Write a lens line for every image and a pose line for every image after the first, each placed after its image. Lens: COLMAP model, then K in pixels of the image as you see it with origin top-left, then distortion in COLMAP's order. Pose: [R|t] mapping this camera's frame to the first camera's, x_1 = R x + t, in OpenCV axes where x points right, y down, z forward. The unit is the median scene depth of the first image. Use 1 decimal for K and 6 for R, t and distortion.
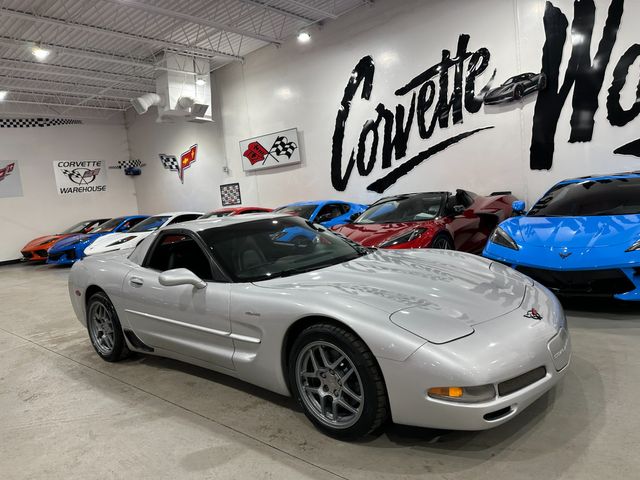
lens RADIAL K [[446.3, 0, 323.9], [0, 446.3, 242.0], [0, 0, 1]] dist [0.103822, -0.163969]
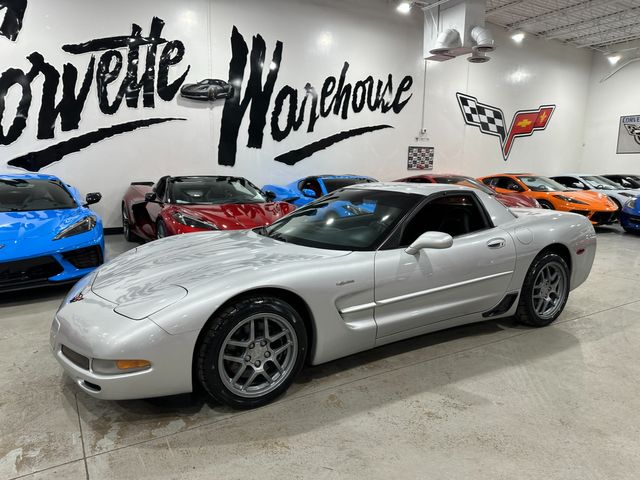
lens RADIAL K [[453.3, 0, 323.1], [0, 453.3, 241.9], [0, 0, 1]] dist [0.075061, -0.118283]
pose [[0.295301, -0.048508, 0.954172, -0.484917], [0.063107, 0.997520, 0.031181, 0.015072], [-0.953318, 0.051007, 0.297630, 0.336229]]
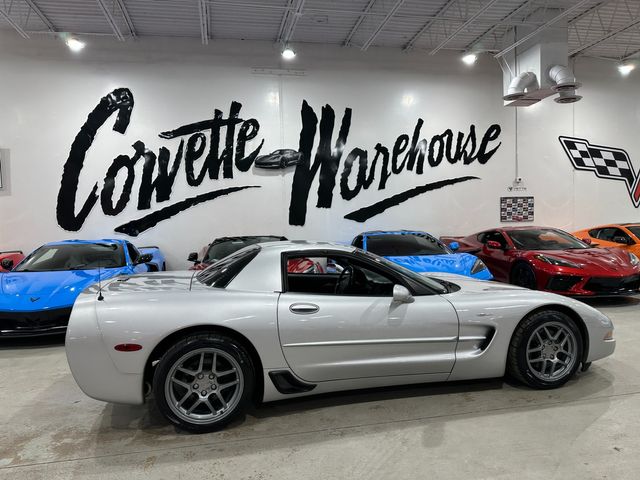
lens RADIAL K [[445.9, 0, 321.4], [0, 445.9, 243.8], [0, 0, 1]] dist [0.112957, -0.177241]
pose [[0.600086, 0.053153, 0.798168, -0.391075], [0.050142, 0.993328, -0.103848, 0.020961], [-0.798362, 0.102340, 0.593417, 0.165852]]
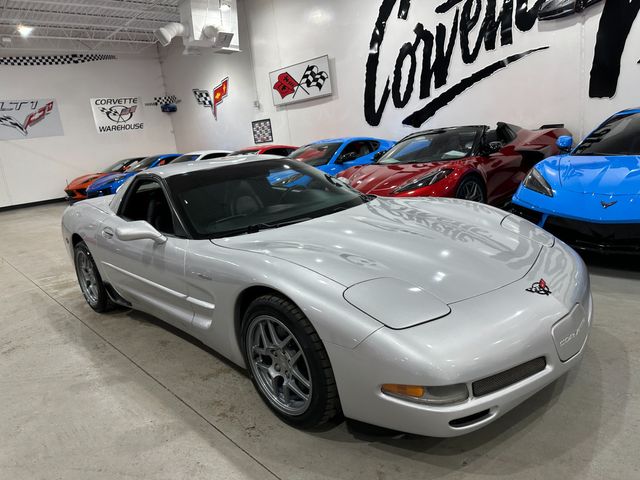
lens RADIAL K [[452.0, 0, 322.7], [0, 452.0, 239.1], [0, 0, 1]] dist [0.036892, -0.055373]
pose [[0.993568, 0.013690, -0.112407, 0.044883], [0.001321, 0.991196, 0.132394, -0.007210], [0.113230, -0.131691, 0.984803, 0.049270]]
